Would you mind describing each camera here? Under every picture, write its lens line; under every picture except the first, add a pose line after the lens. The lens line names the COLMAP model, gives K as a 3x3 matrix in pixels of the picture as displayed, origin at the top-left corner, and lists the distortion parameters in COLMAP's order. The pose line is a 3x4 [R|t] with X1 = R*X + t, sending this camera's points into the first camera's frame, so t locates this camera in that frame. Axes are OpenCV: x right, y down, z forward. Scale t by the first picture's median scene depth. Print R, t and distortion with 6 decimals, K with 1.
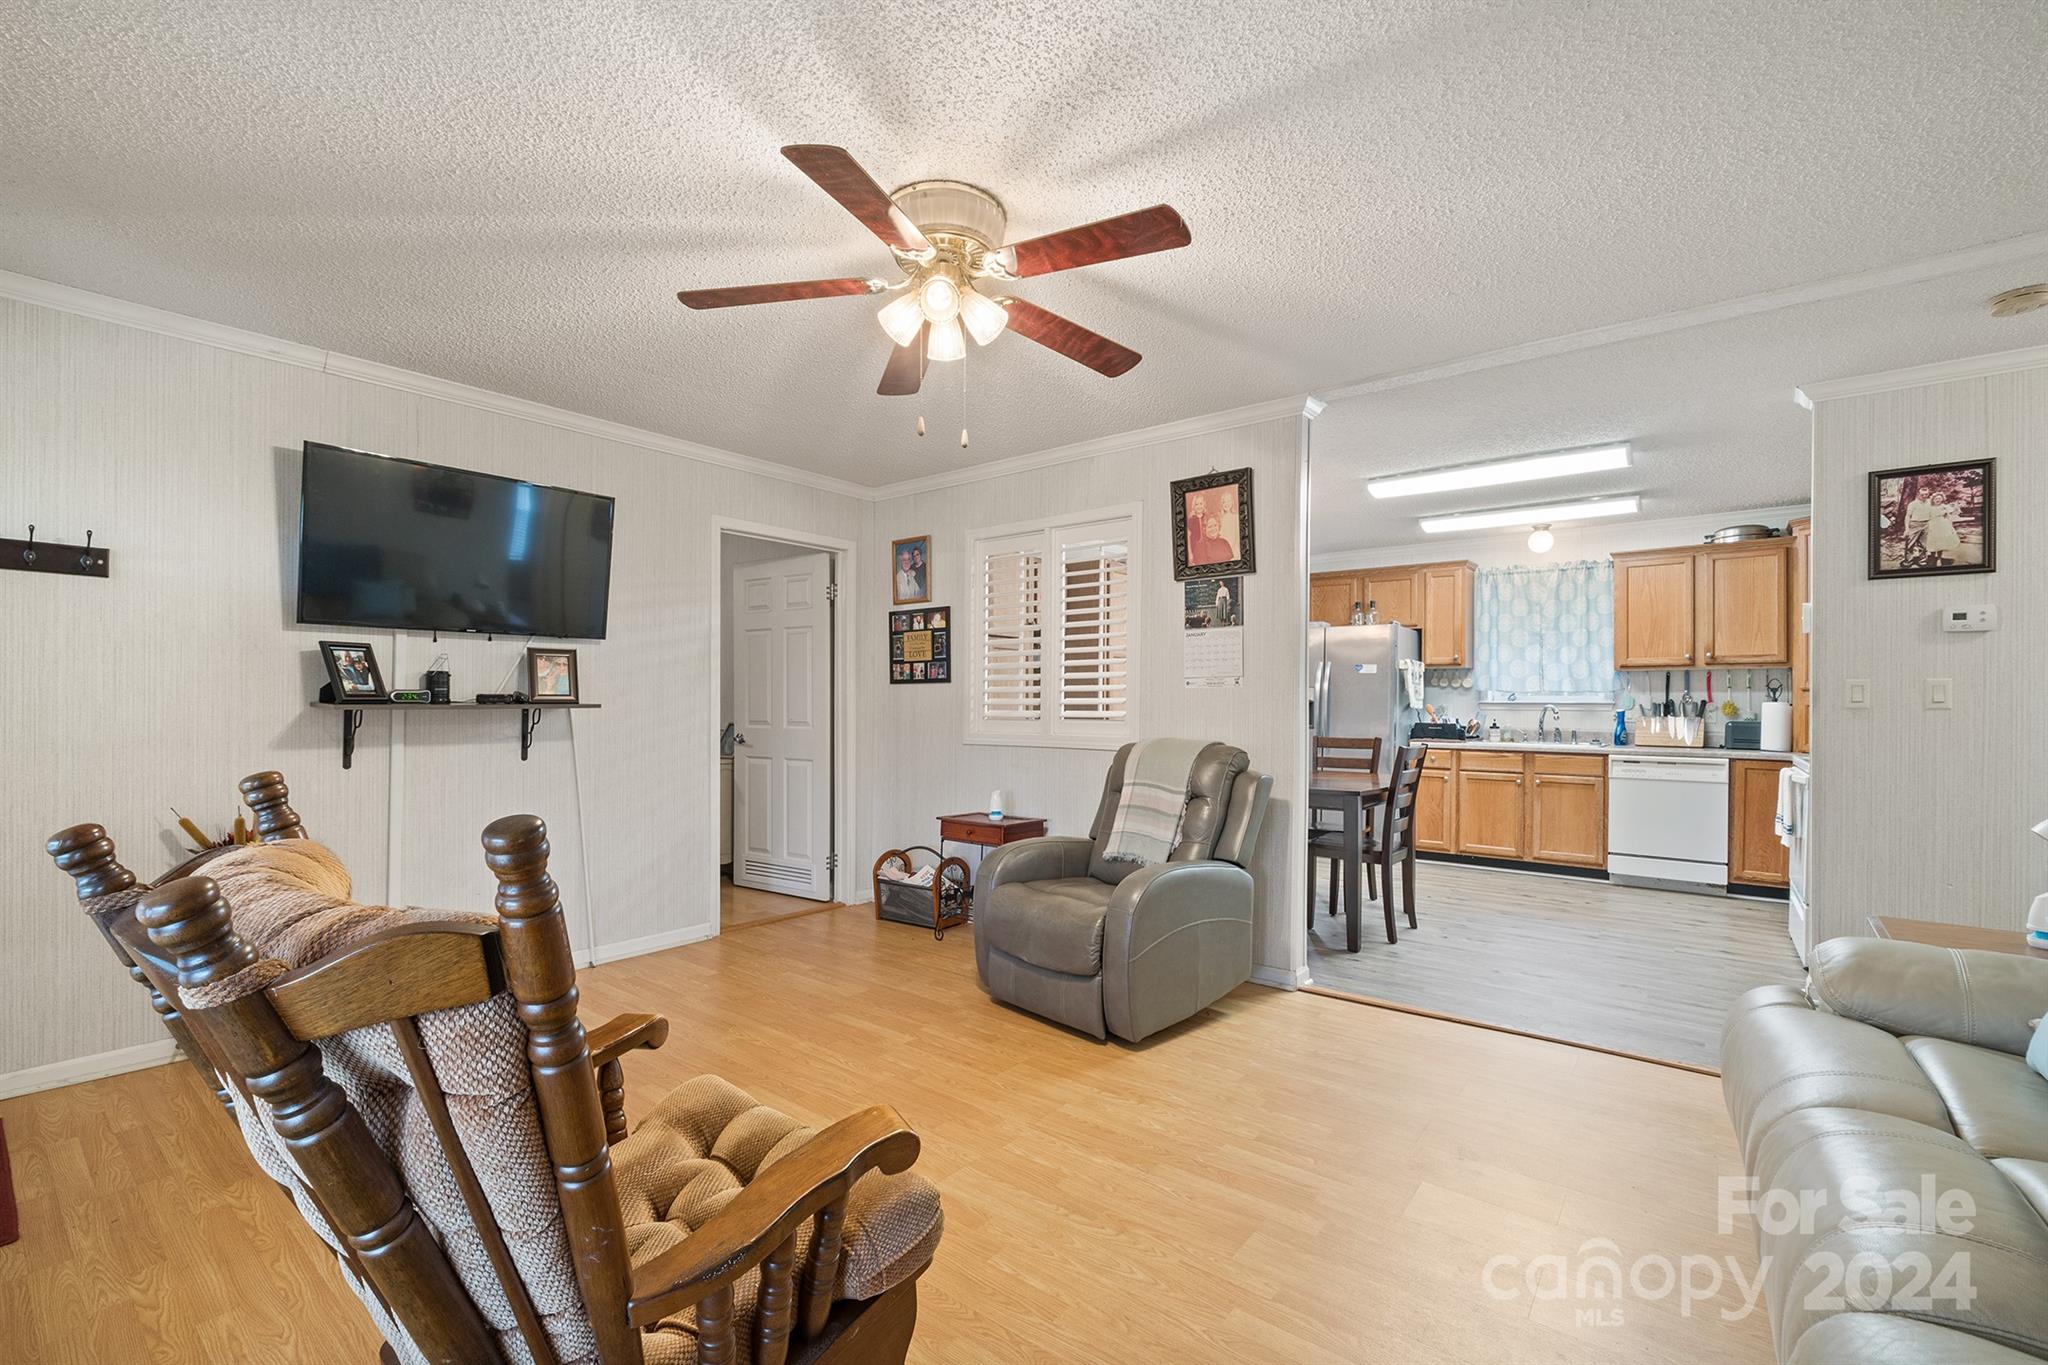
lens RADIAL K [[868.6, 0, 1020.4], [0, 868.6, 701.4], [0, 0, 1]] dist [-0.000151, -0.000083]
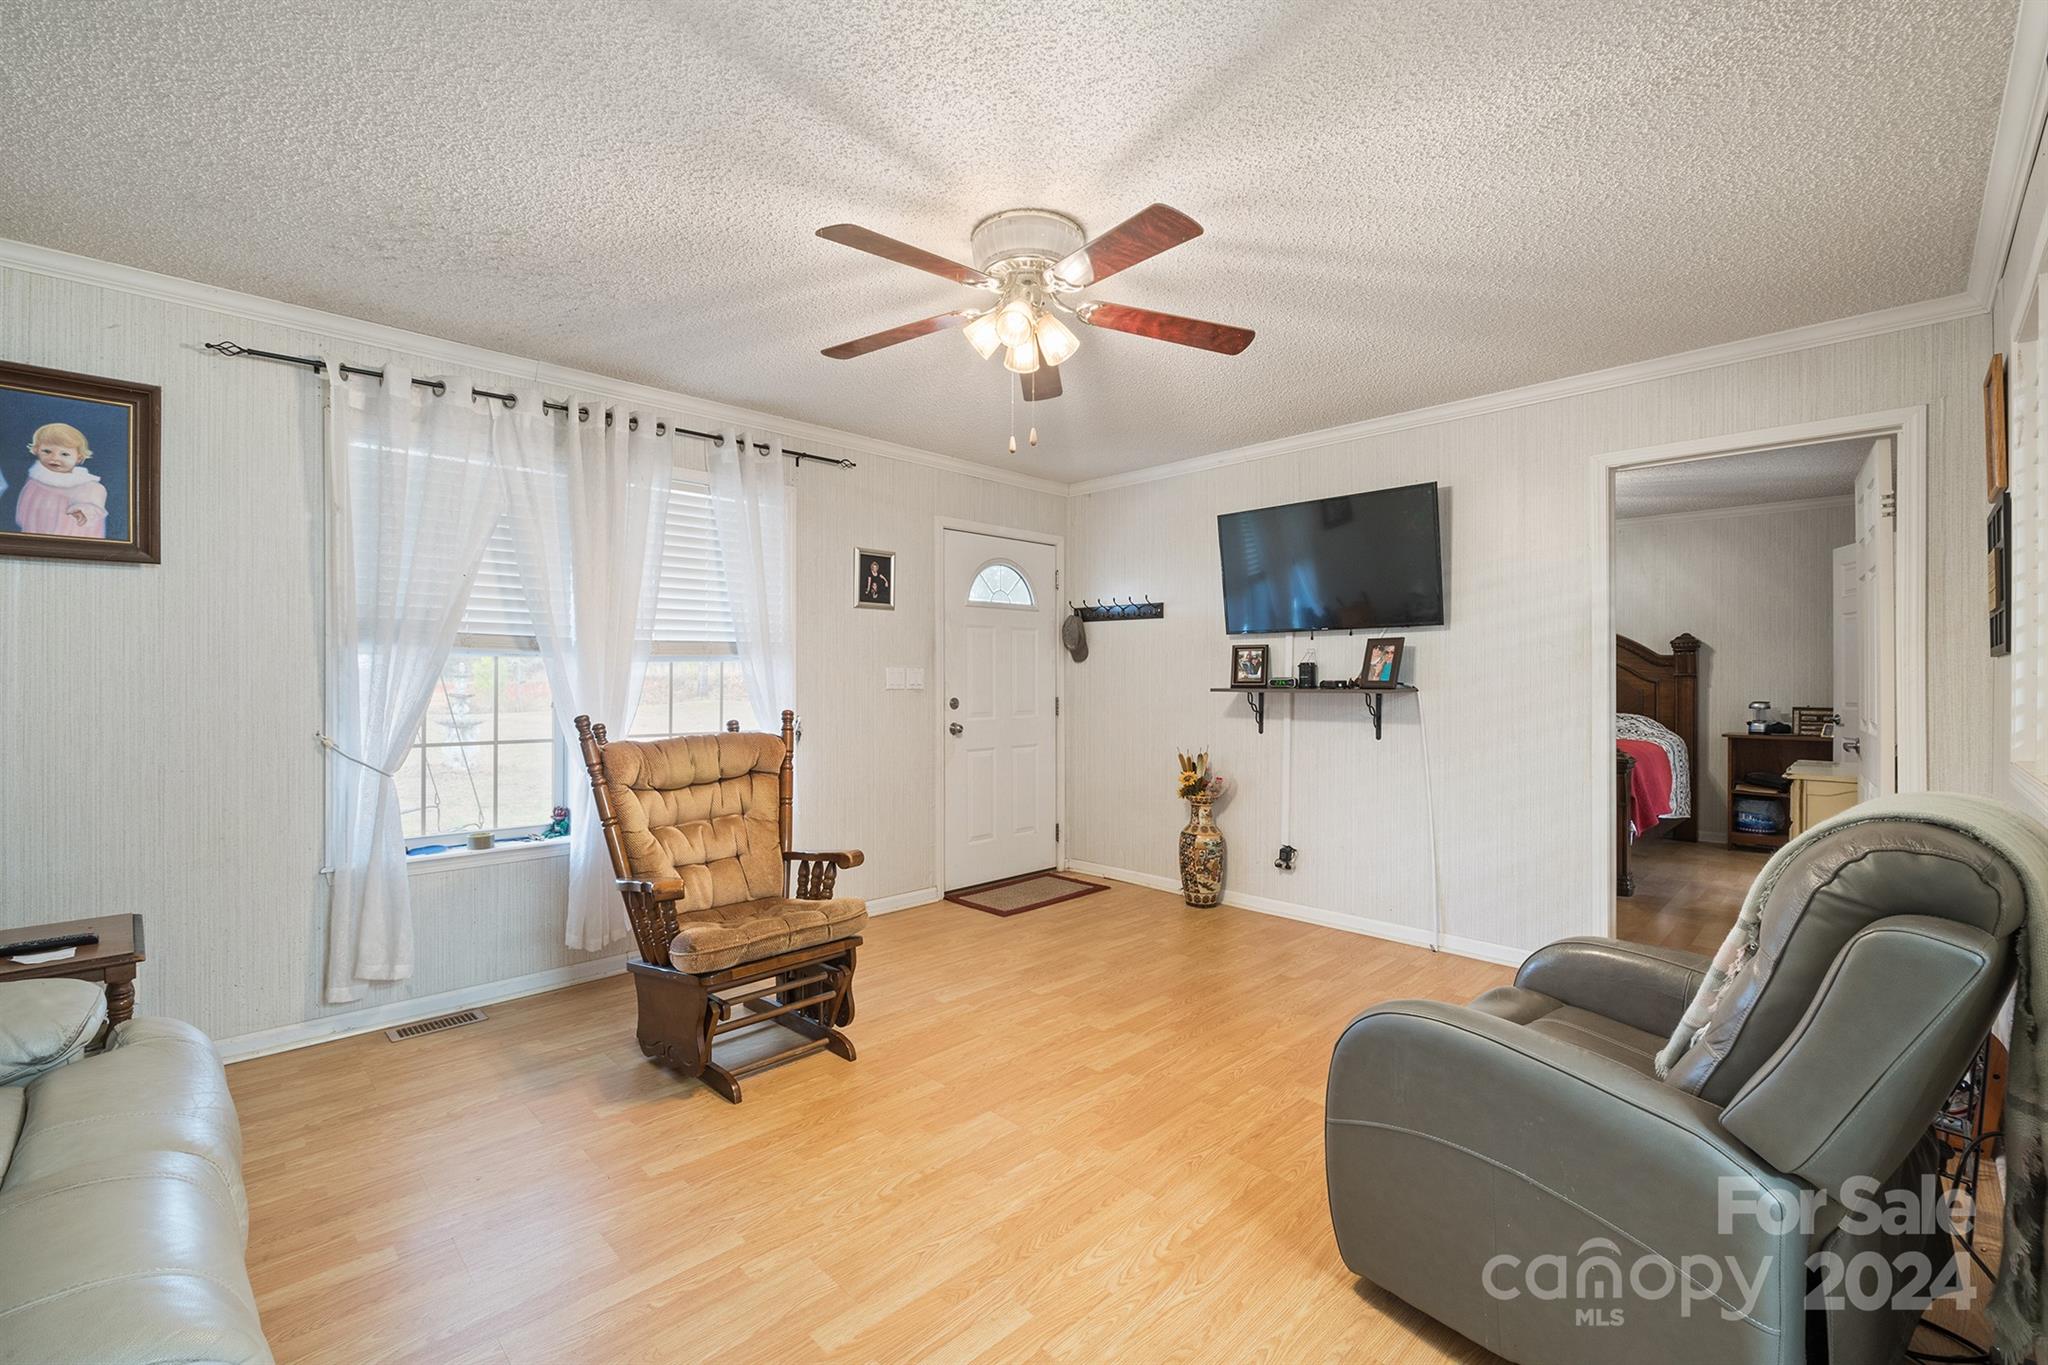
lens RADIAL K [[875.0, 0, 1024.0], [0, 875.0, 682.5], [0, 0, 1]] dist [-0.000906, -0.000081]
pose [[-0.118047, -0.000094, -0.993008, 0.596016], [-0.005398, 0.999985, 0.000547, -0.004049], [0.992993, 0.005425, -0.118045, 0.676546]]
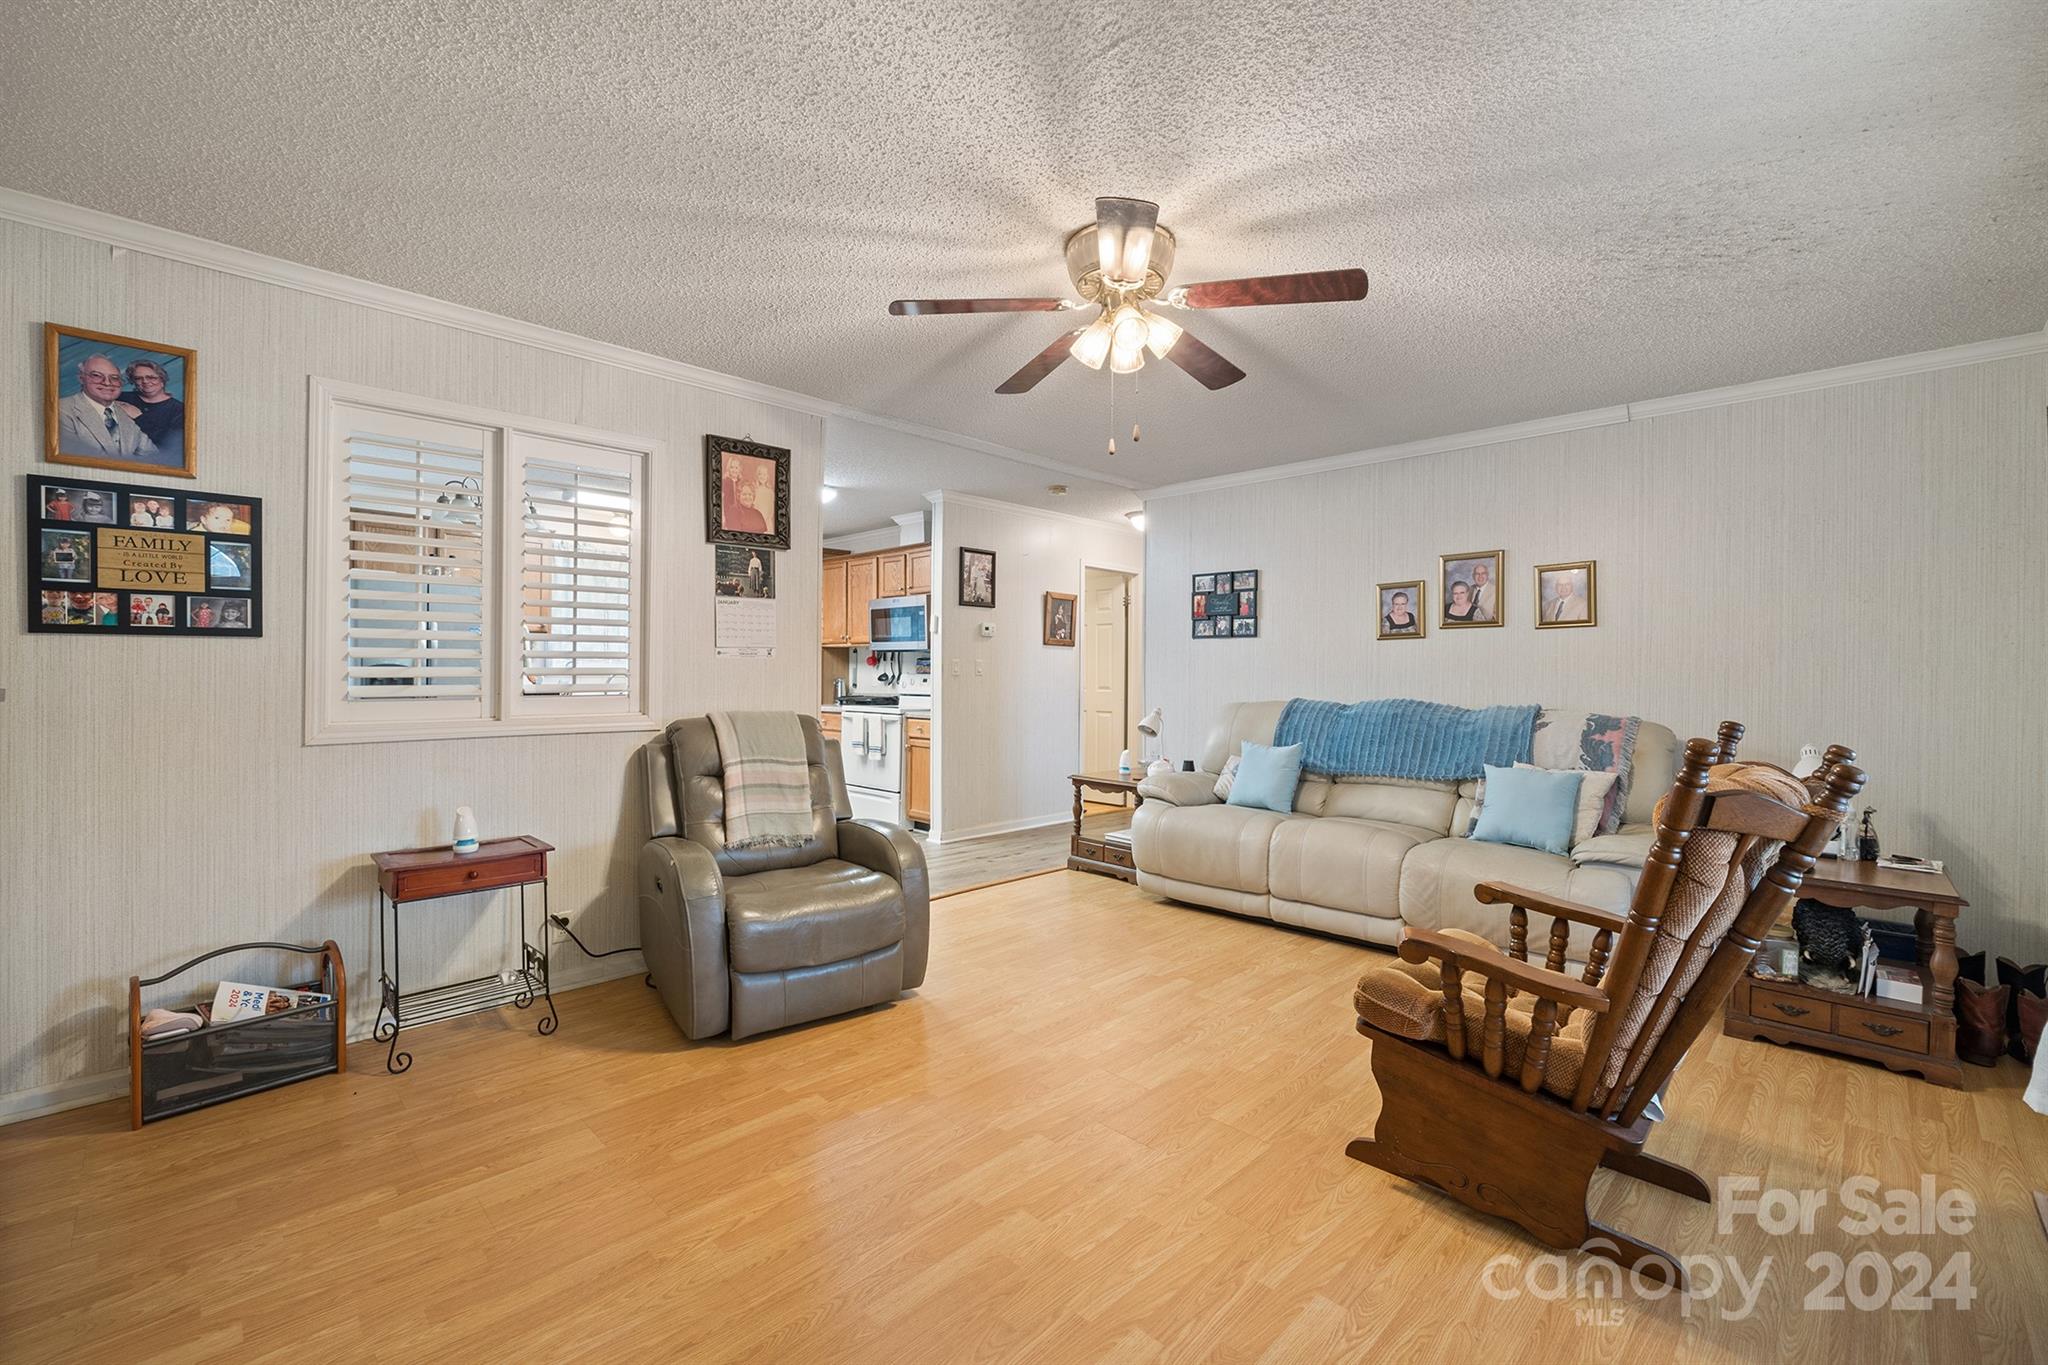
lens RADIAL K [[845.0, 0, 1021.6], [0, 845.0, 672.6], [0, 0, 1]] dist [-0.011894, -0.000170]
pose [[0.118521, -0.003710, 0.992945, -0.719903], [-0.005592, 0.999975, 0.004404, -0.005425], [-0.992936, -0.006074, 0.118497, 0.598204]]
